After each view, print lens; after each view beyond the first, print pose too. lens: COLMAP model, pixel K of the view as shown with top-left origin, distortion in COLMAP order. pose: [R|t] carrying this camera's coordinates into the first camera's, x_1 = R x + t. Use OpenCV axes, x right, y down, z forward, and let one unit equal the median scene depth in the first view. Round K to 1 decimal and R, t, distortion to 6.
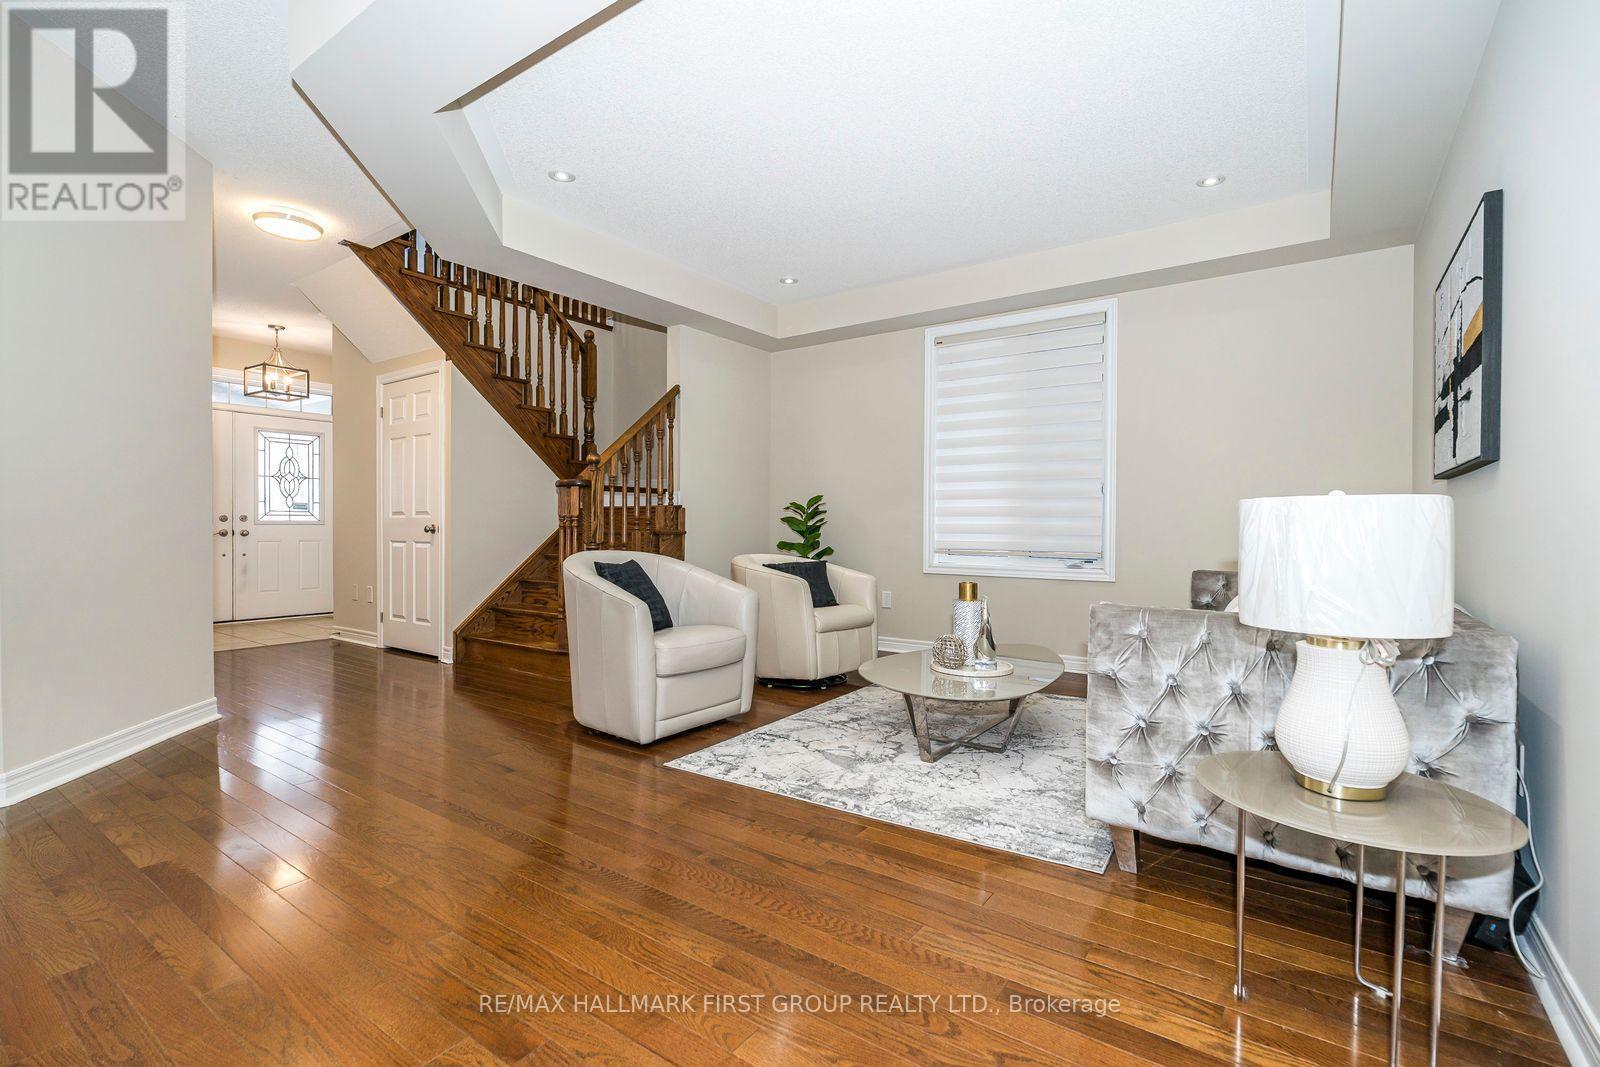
lens RADIAL K [[711.8, 0, 800.8], [0, 711.8, 527.8], [0, 0, 1]] dist [-0.005586, 0.001121]
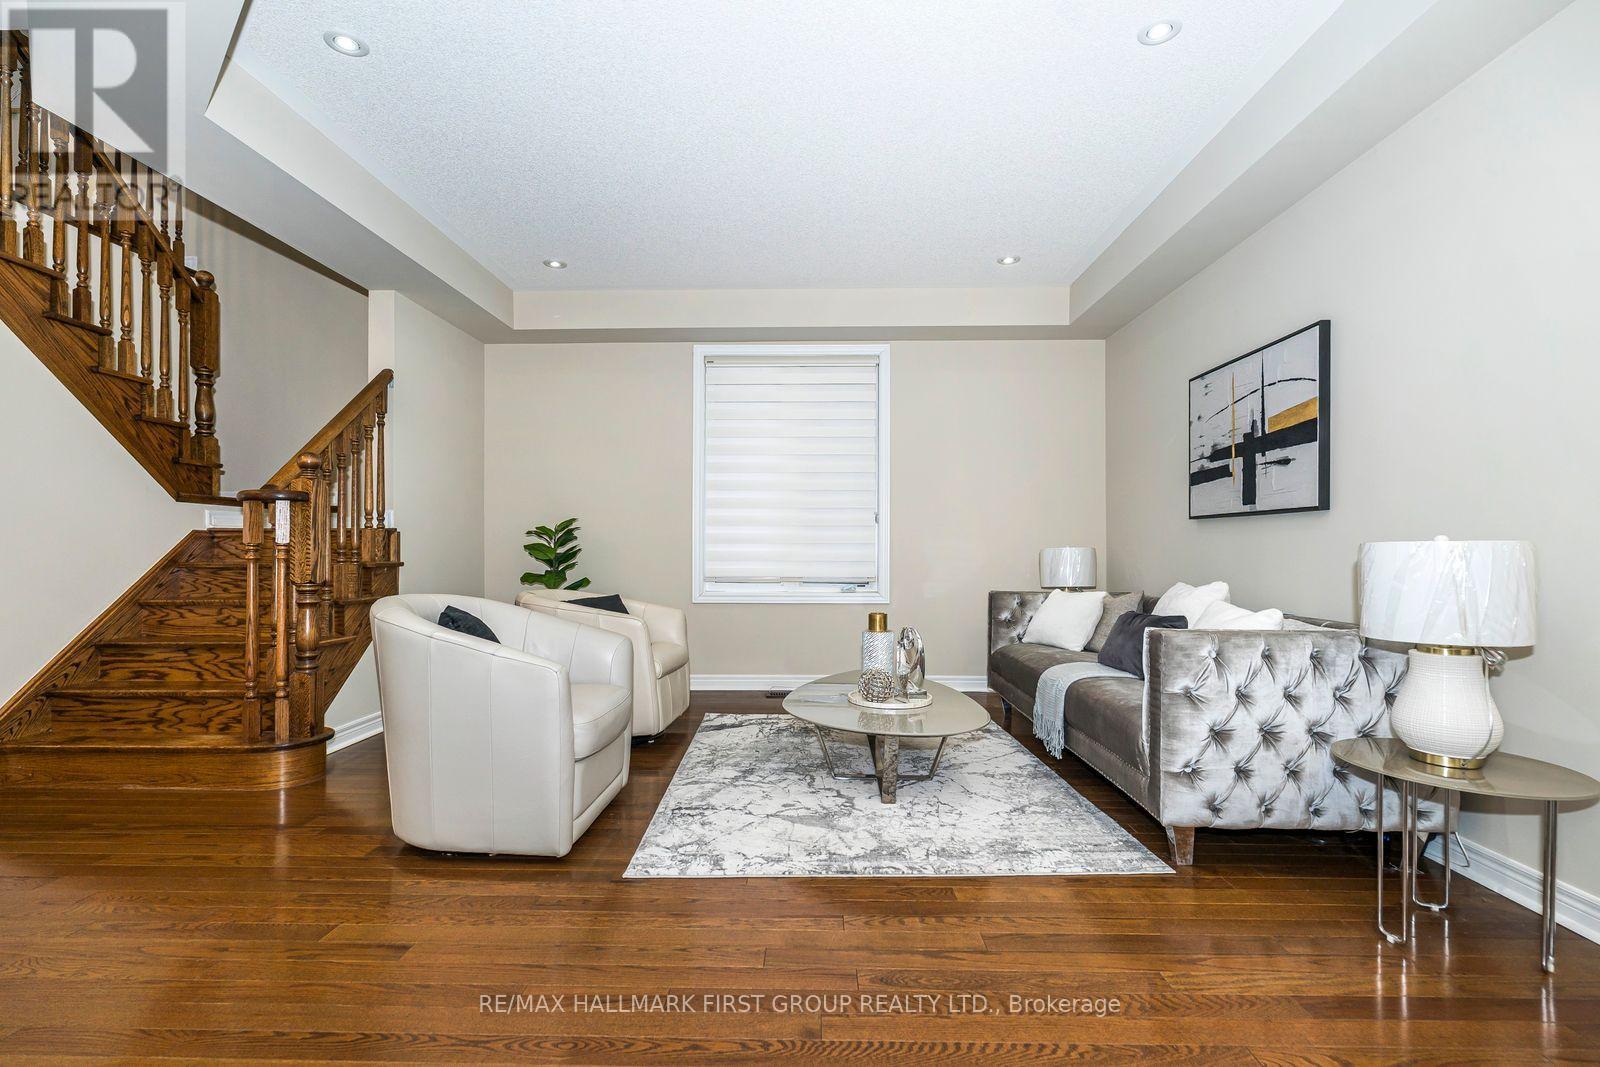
lens RADIAL K [[711.8, 0, 814.5], [0, 711.8, 544.1], [0, 0, 1]] dist [-0.005586, 0.001121]
pose [[0.834904, -0.000766, 0.550395, -0.366574], [0.005664, 0.999958, -0.007199, -0.011655], [-0.550366, 0.009128, 0.834873, 0.212956]]
